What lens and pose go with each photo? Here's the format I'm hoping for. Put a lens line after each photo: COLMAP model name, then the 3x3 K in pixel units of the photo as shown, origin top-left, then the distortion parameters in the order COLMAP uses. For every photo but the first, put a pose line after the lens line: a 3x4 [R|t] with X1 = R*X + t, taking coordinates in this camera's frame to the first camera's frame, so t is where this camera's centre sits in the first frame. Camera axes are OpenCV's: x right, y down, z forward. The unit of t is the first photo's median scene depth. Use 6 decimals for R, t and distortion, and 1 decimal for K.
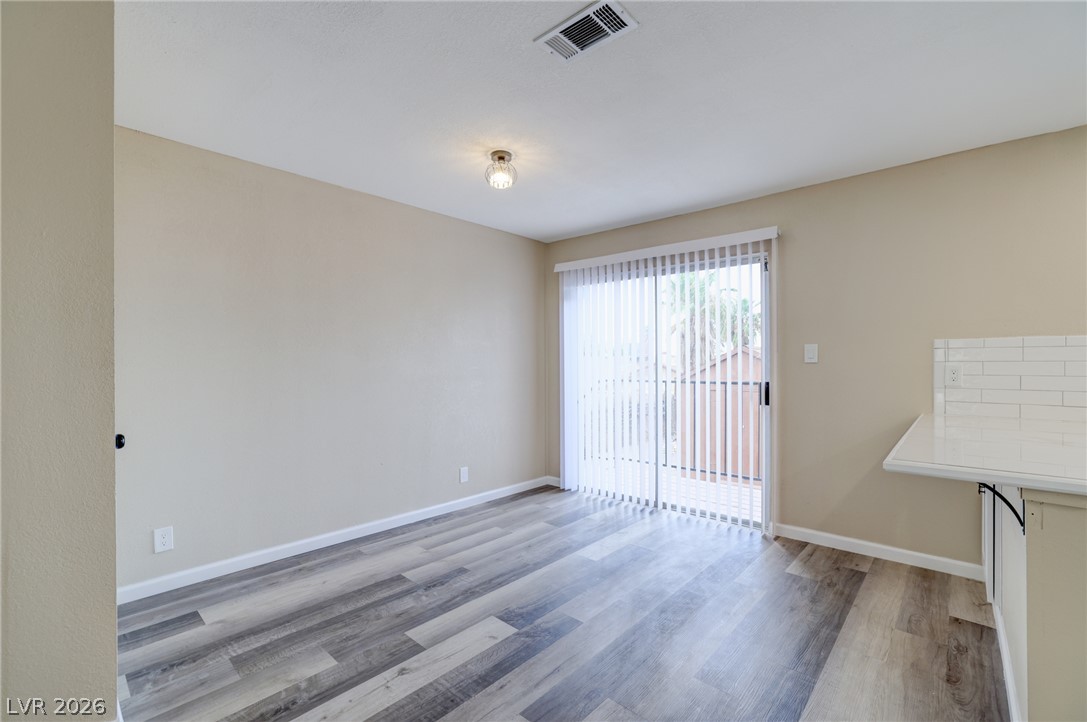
lens RADIAL K [[470.0, 0, 542.6], [0, 470.0, 362.4], [0, 0, 1]] dist [-0.045954, 0.017028]
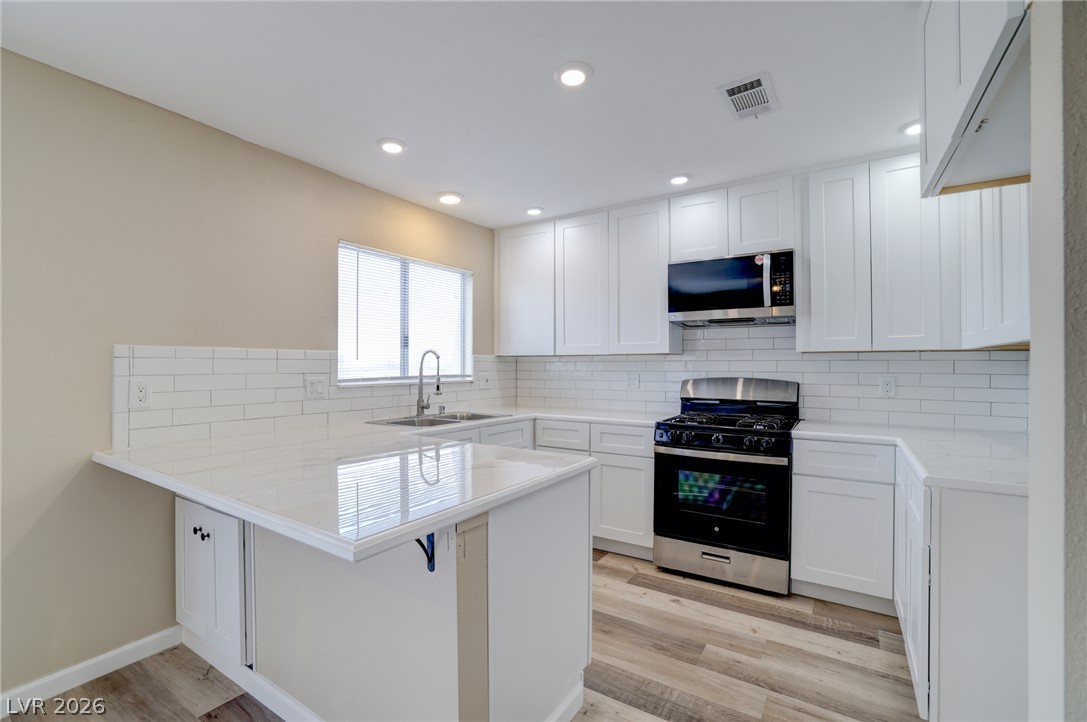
lens RADIAL K [[470.0, 0, 542.6], [0, 470.0, 362.4], [0, 0, 1]] dist [-0.045954, 0.017028]
pose [[-0.161600, 0.009126, 0.986814, 0.049231], [-0.000115, 0.999957, -0.009267, -0.016220], [-0.986856, -0.001611, -0.161592, 0.468602]]
